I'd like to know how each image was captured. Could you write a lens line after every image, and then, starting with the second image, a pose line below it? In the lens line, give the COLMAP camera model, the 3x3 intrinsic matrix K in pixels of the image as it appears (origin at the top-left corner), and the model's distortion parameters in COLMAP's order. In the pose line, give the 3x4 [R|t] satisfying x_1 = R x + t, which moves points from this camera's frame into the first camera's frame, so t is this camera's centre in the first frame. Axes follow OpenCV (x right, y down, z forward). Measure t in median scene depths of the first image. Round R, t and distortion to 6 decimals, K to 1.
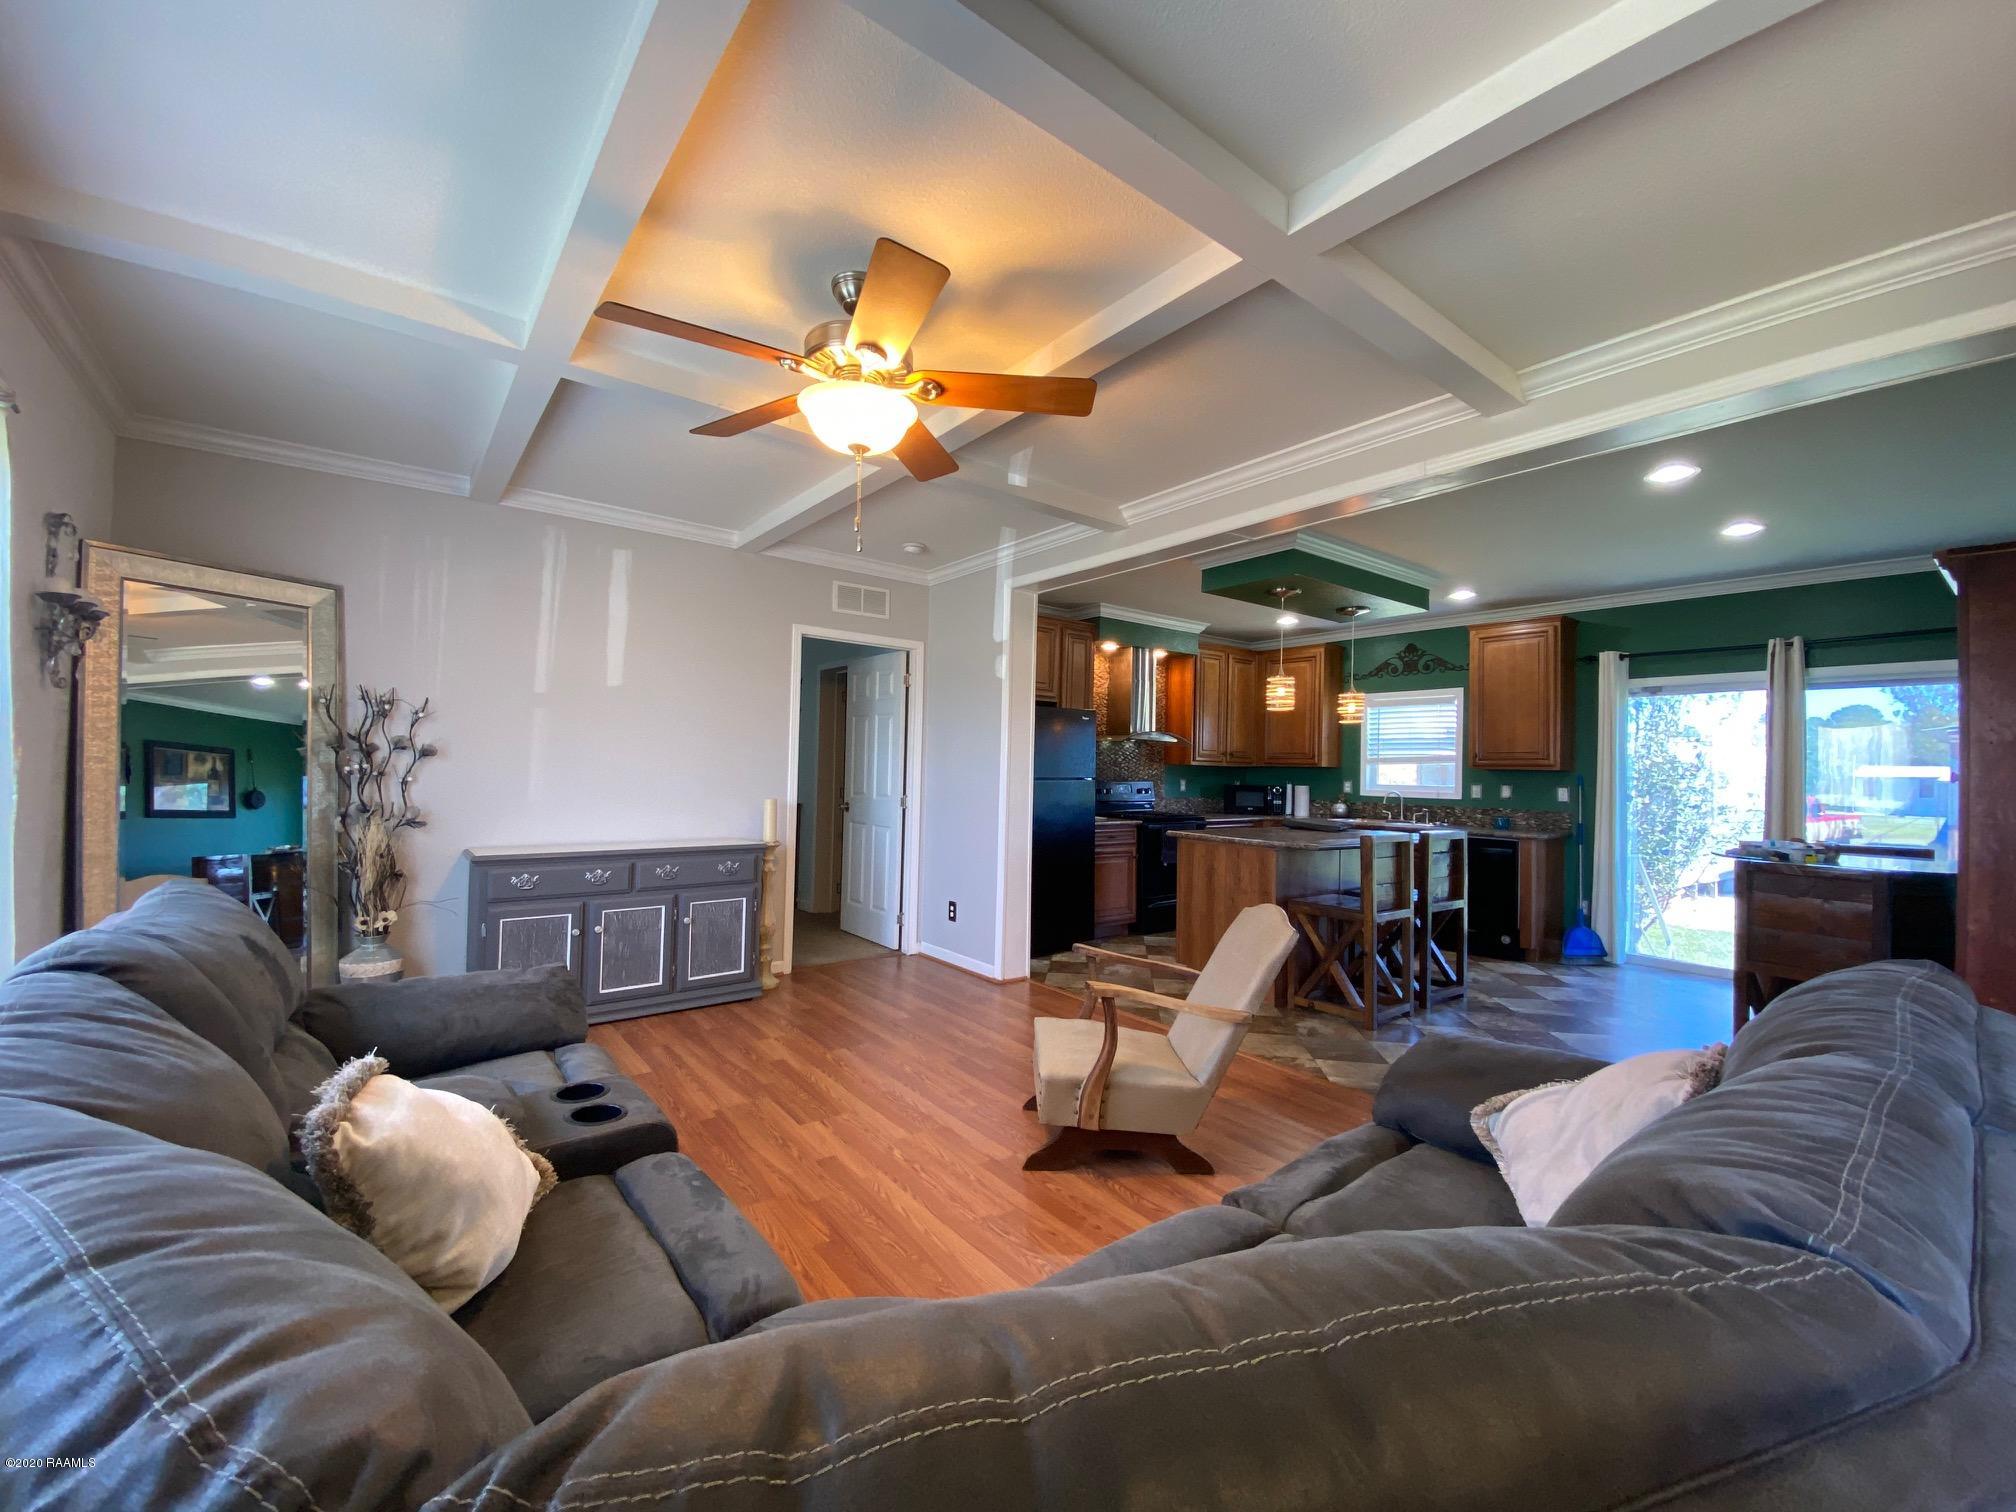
lens RADIAL K [[816.7, 0, 1003.7], [0, 816.7, 754.7], [0, 0, 1]] dist [0.011493, -0.015770]
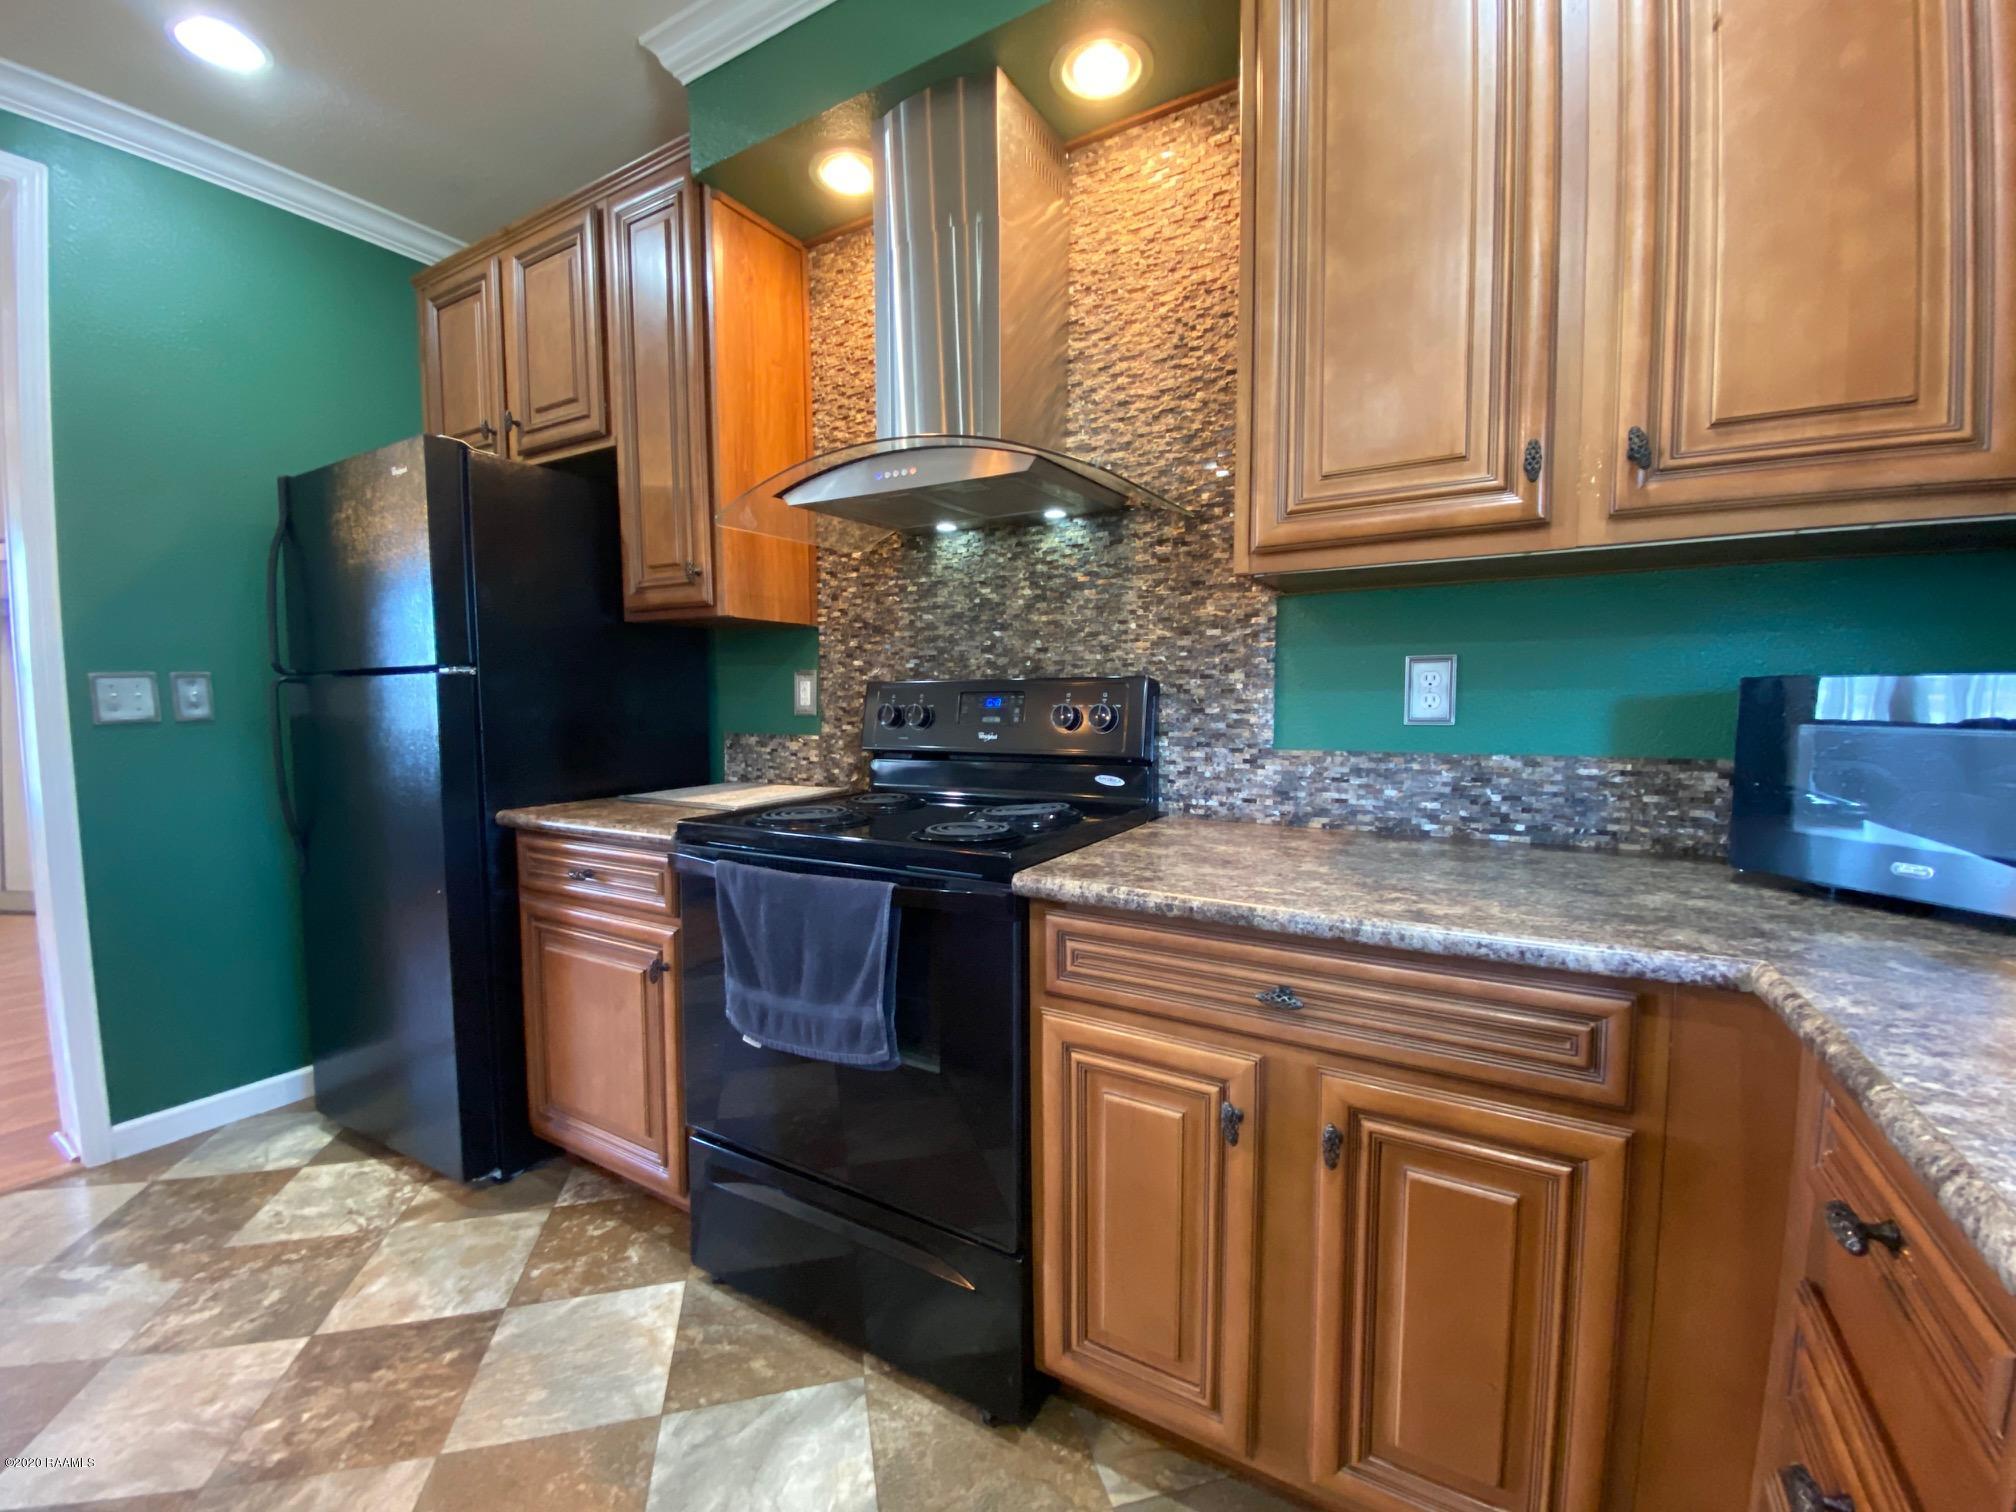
lens RADIAL K [[816.7, 0, 1007.2], [0, 816.7, 763.0], [0, 0, 1]] dist [0.011493, -0.015770]
pose [[0.374072, 0.048886, -0.926110, 0.578090], [0.029188, 0.997494, 0.064443, 0.063037], [0.926940, -0.051138, 0.371708, 1.317753]]
